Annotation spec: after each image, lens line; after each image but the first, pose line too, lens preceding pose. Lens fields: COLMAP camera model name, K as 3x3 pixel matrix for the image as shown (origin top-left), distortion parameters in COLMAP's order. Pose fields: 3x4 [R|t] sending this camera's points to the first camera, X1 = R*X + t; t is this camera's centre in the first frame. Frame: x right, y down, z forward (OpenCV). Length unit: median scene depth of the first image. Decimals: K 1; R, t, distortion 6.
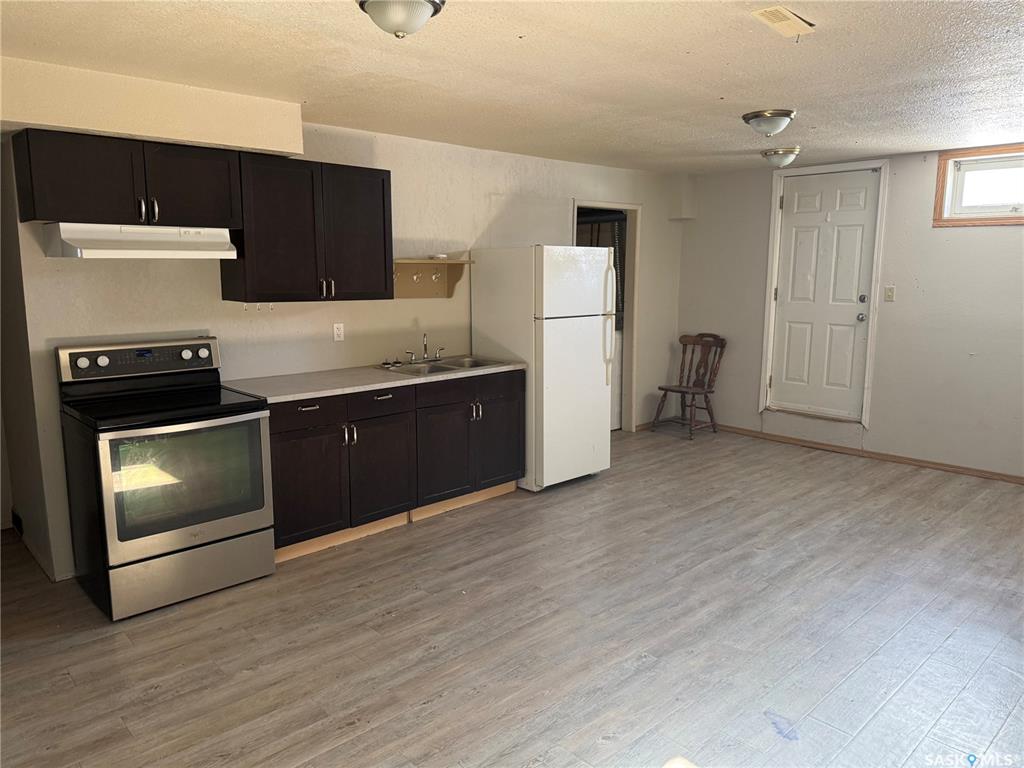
lens RADIAL K [[739.9, 0, 508.4], [0, 739.9, 375.5], [0, 0, 1]] dist [0.102966, -0.102742]
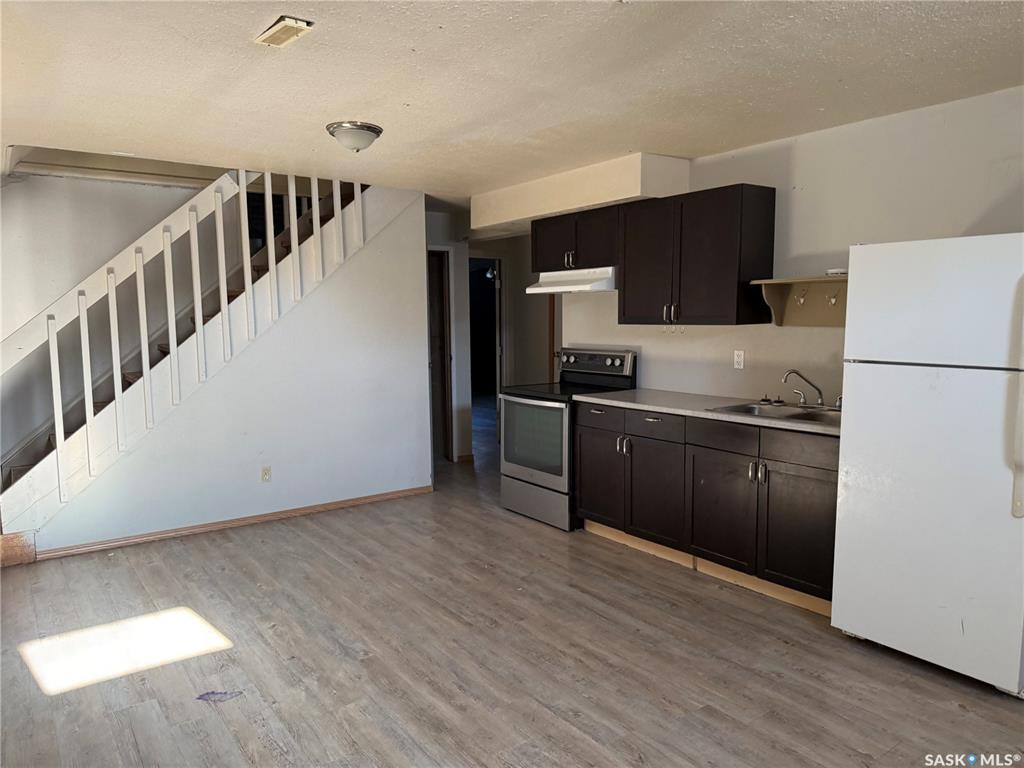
lens RADIAL K [[739.9, 0, 519.0], [0, 739.9, 386.3], [0, 0, 1]] dist [0.102966, -0.102742]
pose [[-0.146573, 0.095231, -0.984605, 0.917464], [-0.137858, 0.983675, 0.115663, -0.116611], [0.979547, 0.152689, -0.131052, 1.027863]]
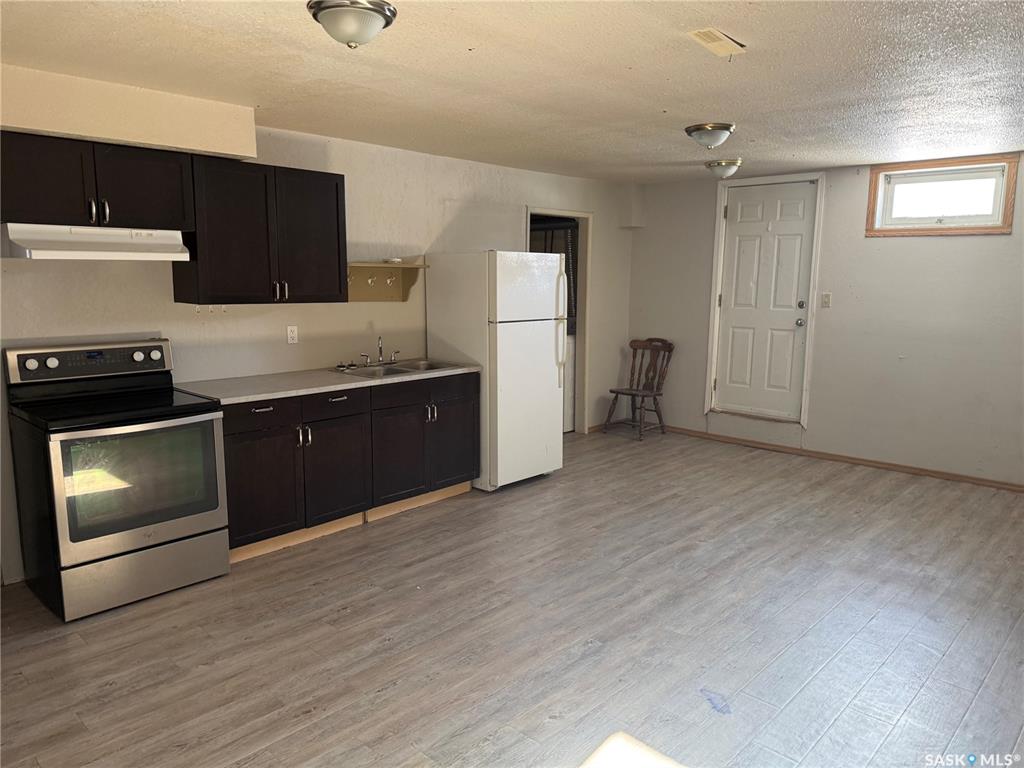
lens RADIAL K [[739.9, 0, 511.9], [0, 739.9, 383.5], [0, 0, 1]] dist [0.102966, -0.102742]
pose [[0.998083, -0.003087, 0.061809, 0.005784], [0.002951, 0.999993, 0.002293, 0.007184], [-0.061815, -0.002106, 0.998085, -0.031629]]
